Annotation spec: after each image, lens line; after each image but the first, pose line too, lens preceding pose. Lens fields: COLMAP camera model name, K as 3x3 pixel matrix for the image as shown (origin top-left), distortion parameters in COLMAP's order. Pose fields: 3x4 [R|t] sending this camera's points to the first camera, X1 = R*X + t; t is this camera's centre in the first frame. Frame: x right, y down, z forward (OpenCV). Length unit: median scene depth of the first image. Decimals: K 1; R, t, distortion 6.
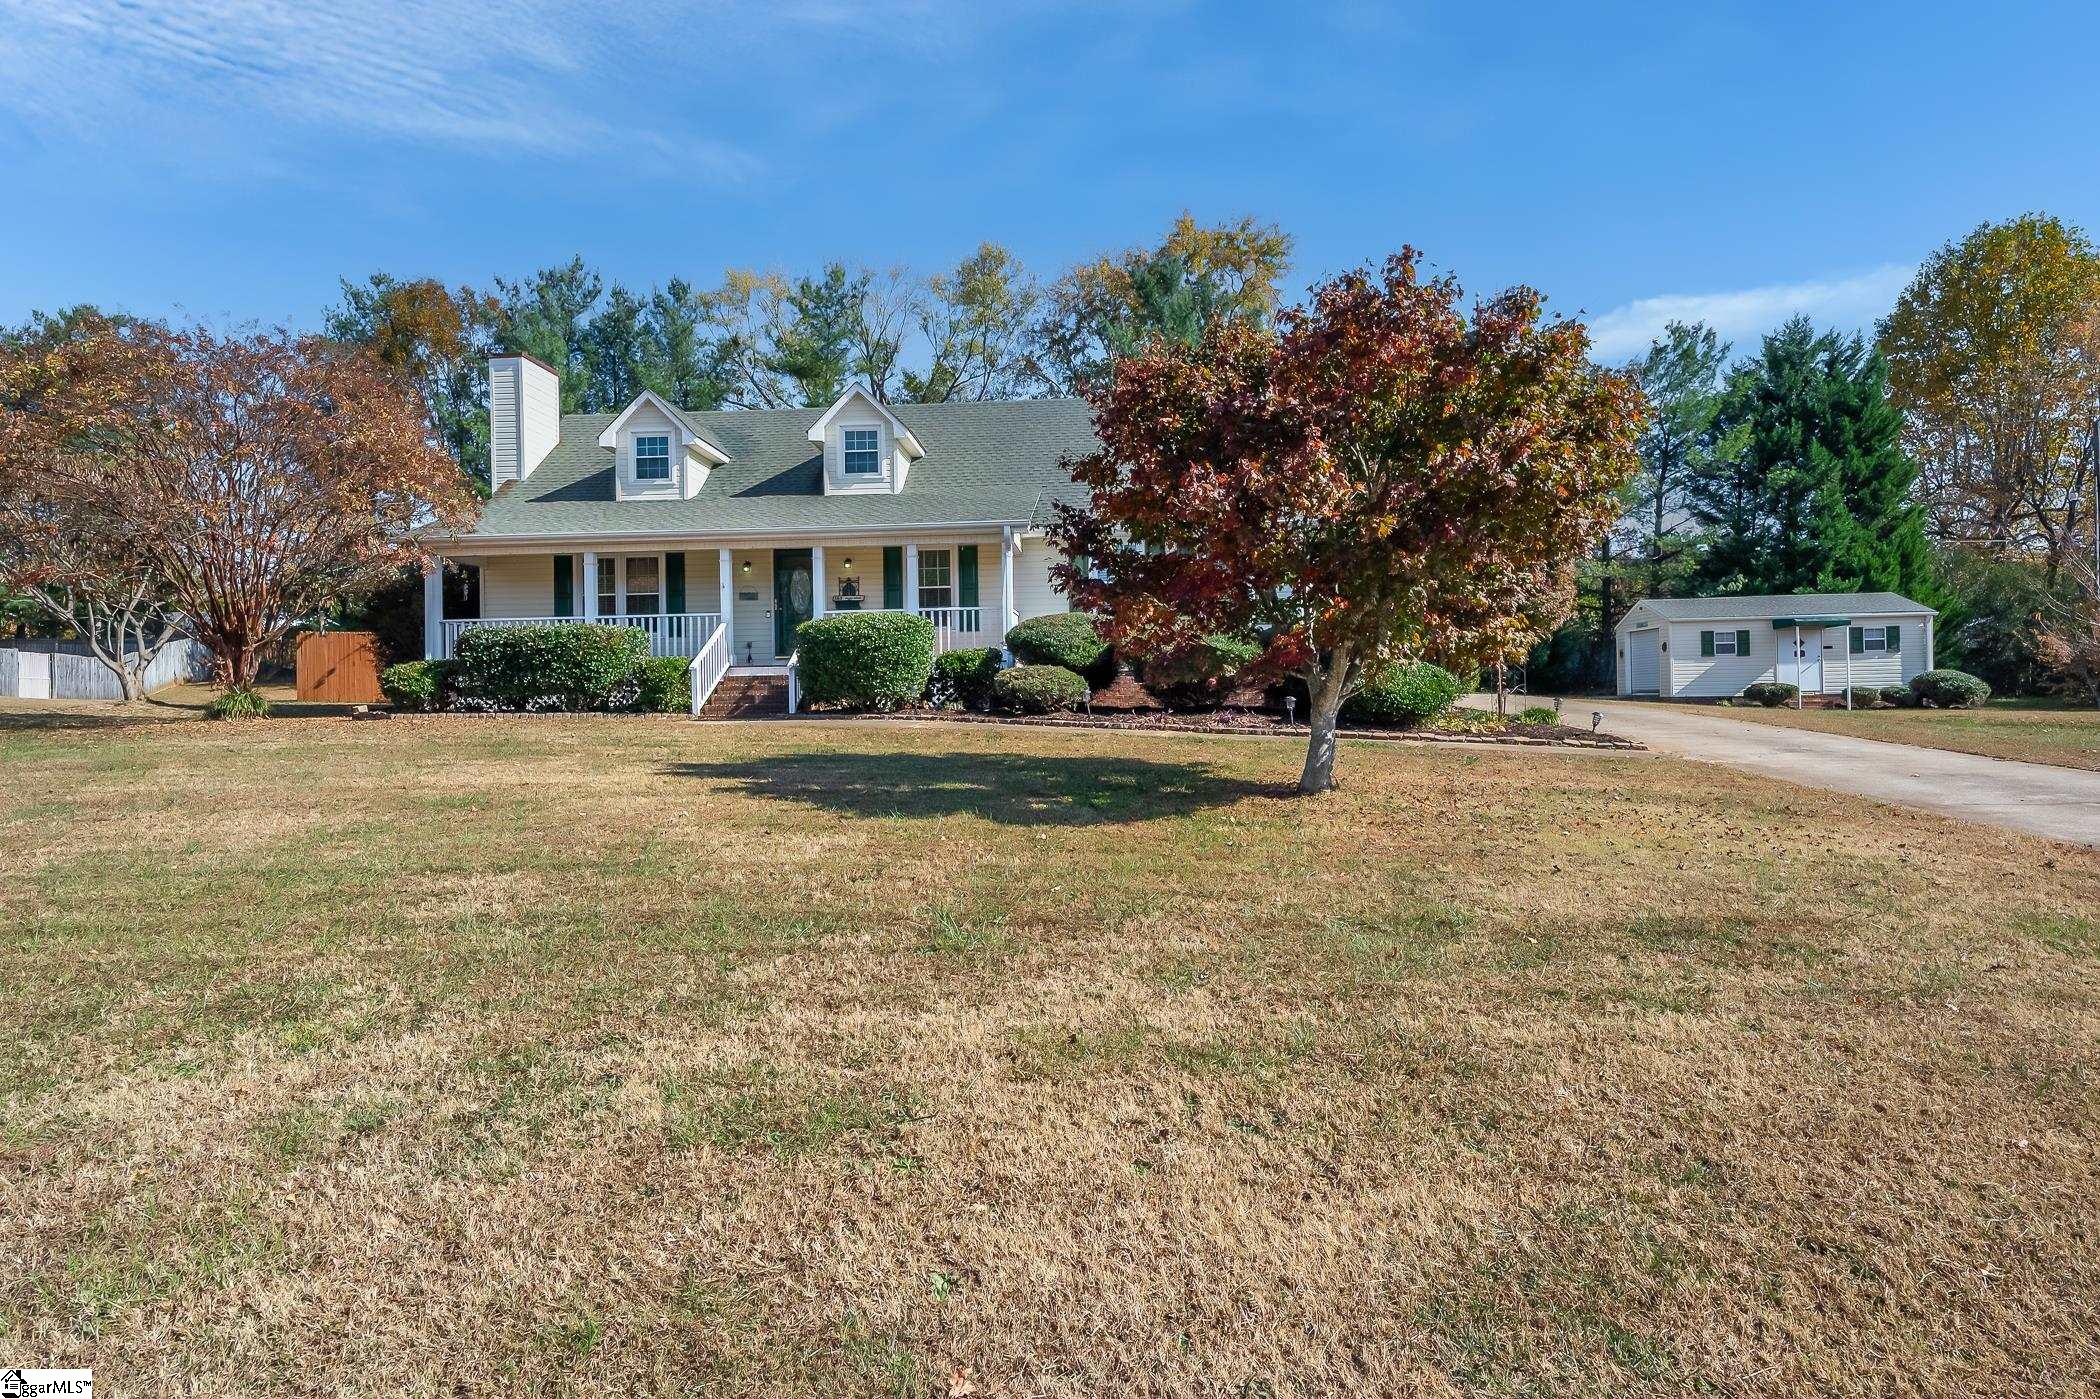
lens RADIAL K [[1228.1, 0, 1046.0], [0, 1228.1, 694.0], [0, 0, 1]] dist [0.005400, -0.000211]
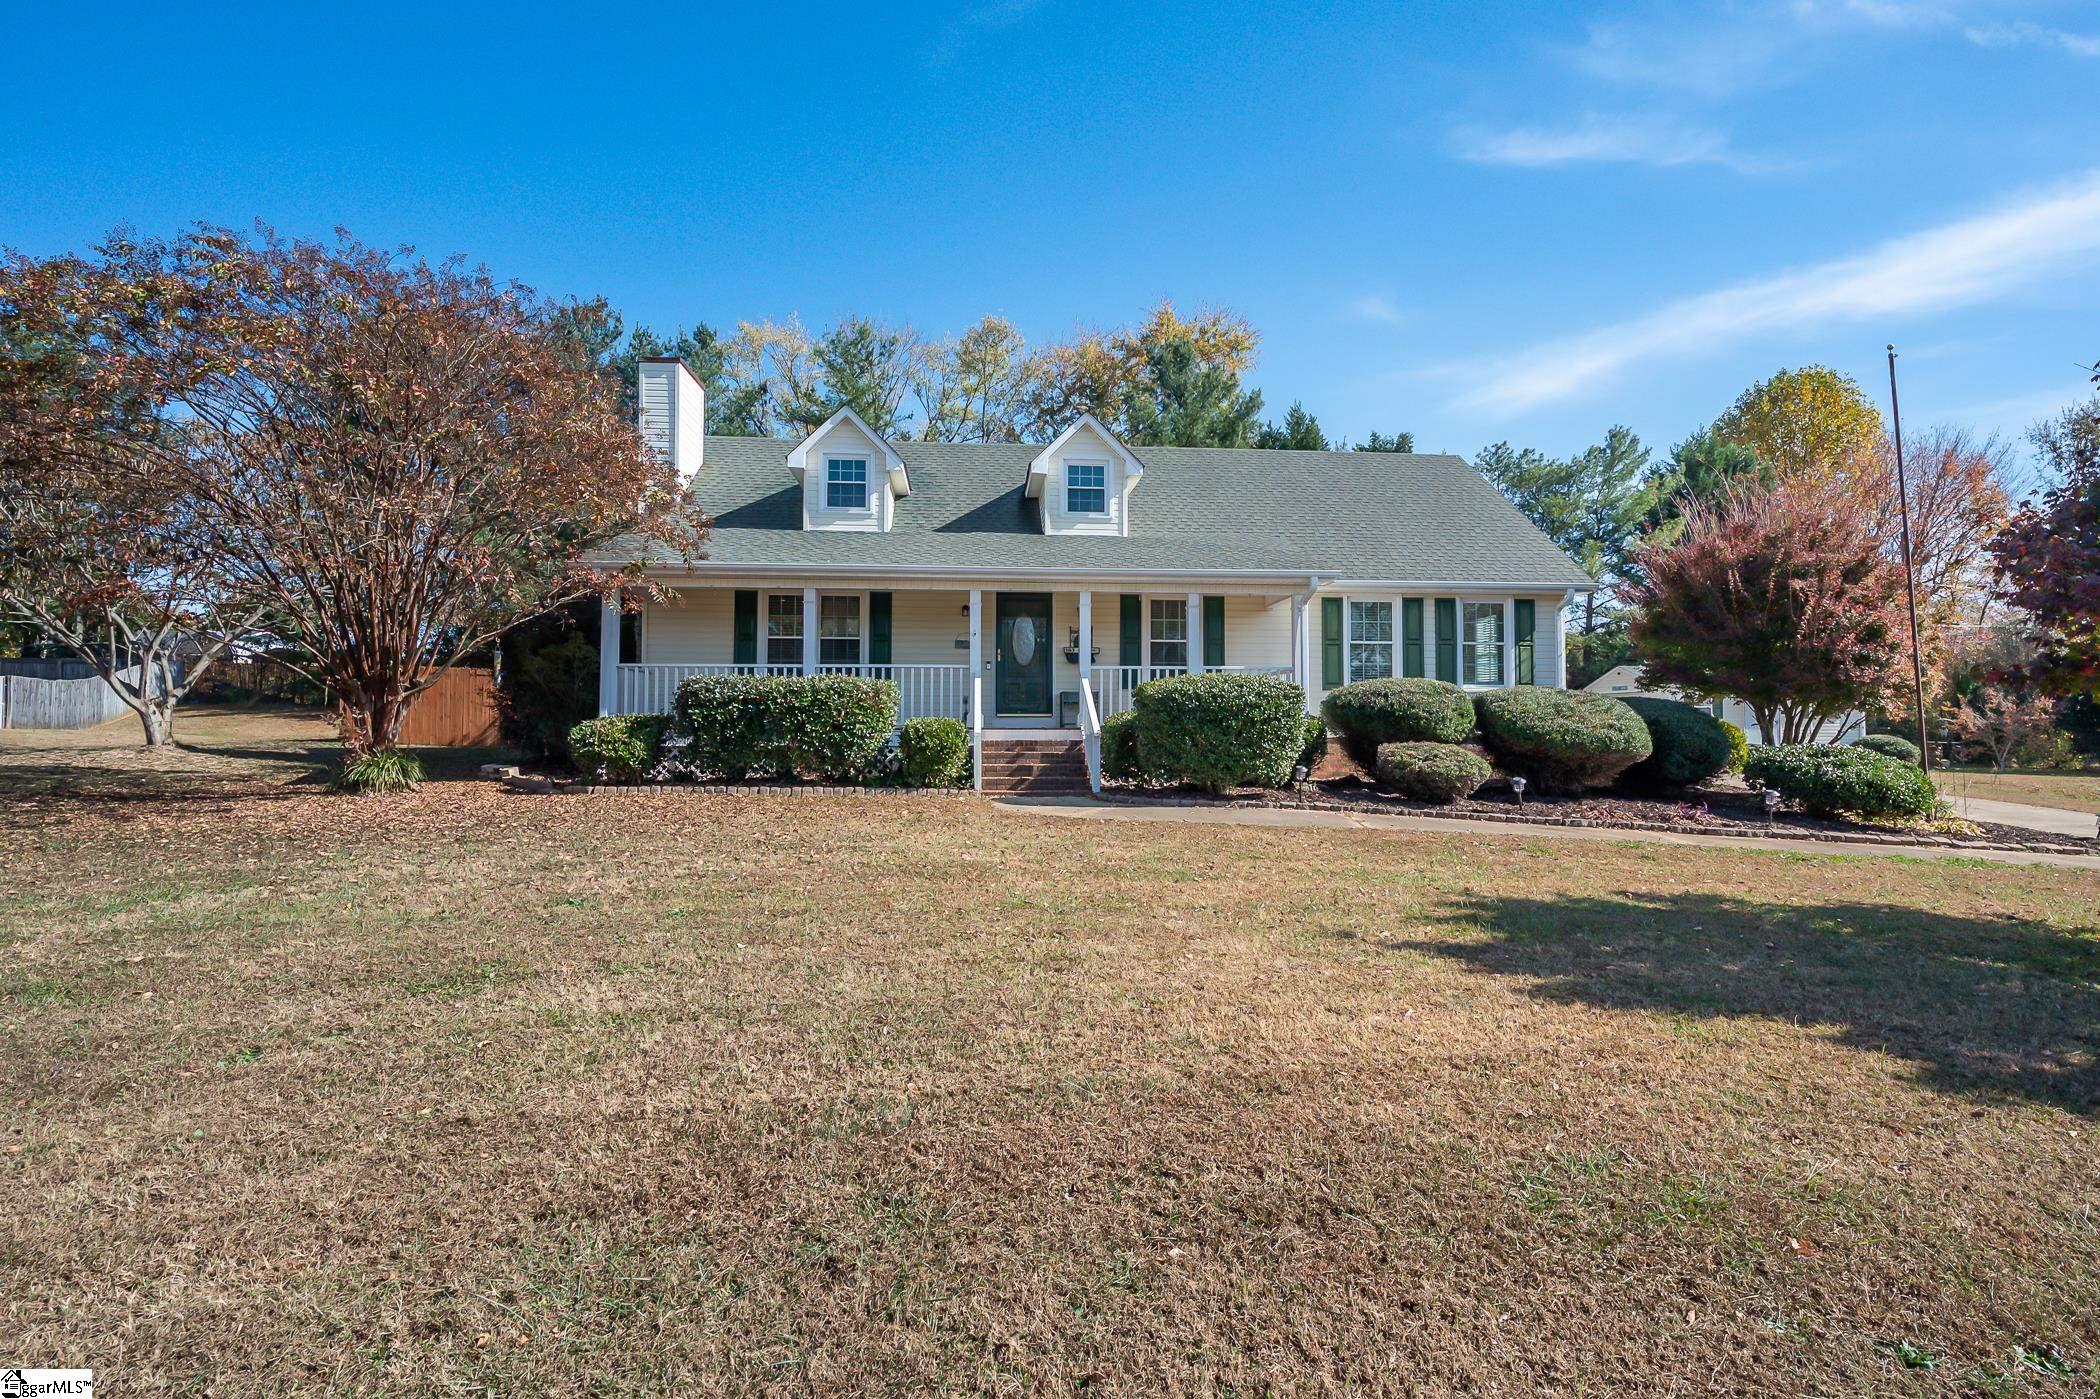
lens RADIAL K [[1025.0, 0, 1053.8], [0, 1025.0, 684.7], [0, 0, 1]] dist [-0.016779, -0.000248]
pose [[0.988050, 0.025226, 0.152054, -0.181950], [-0.019587, 0.999068, -0.038470, -0.015344], [-0.152883, 0.035032, 0.987623, 0.170380]]
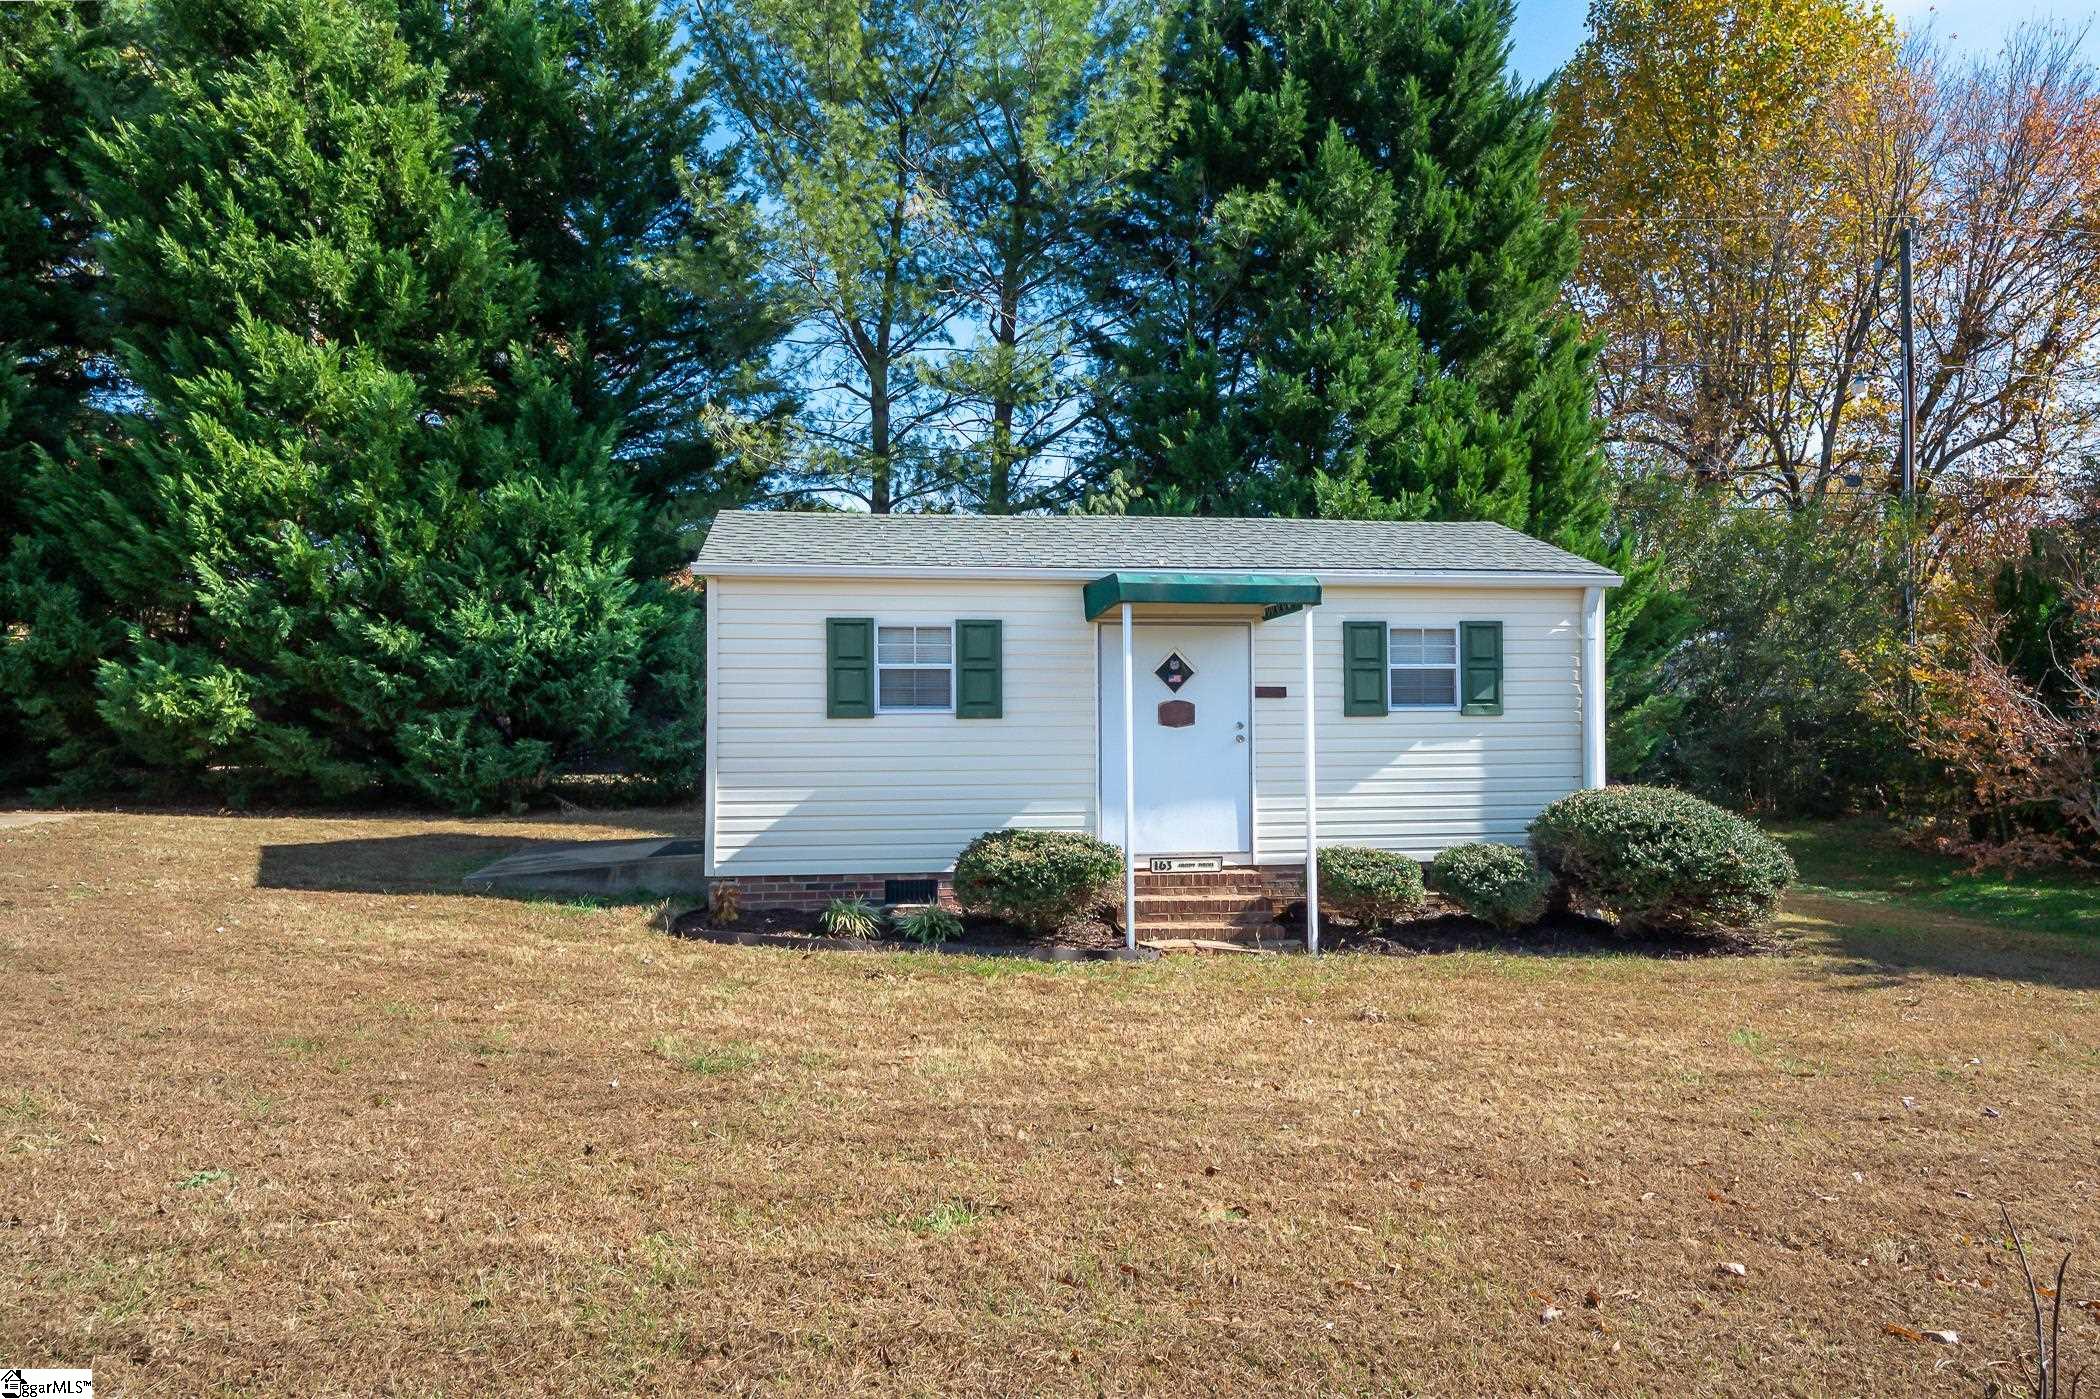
lens RADIAL K [[1455.1, 0, 1050.6], [0, 1455.1, 705.9], [0, 0, 1]] dist [0.011776, 0.001755]
pose [[0.965774, 0.019886, 0.258623, 0.527611], [-0.016329, 0.999740, -0.015892, -0.030100], [-0.258872, 0.011125, 0.965848, 0.733586]]
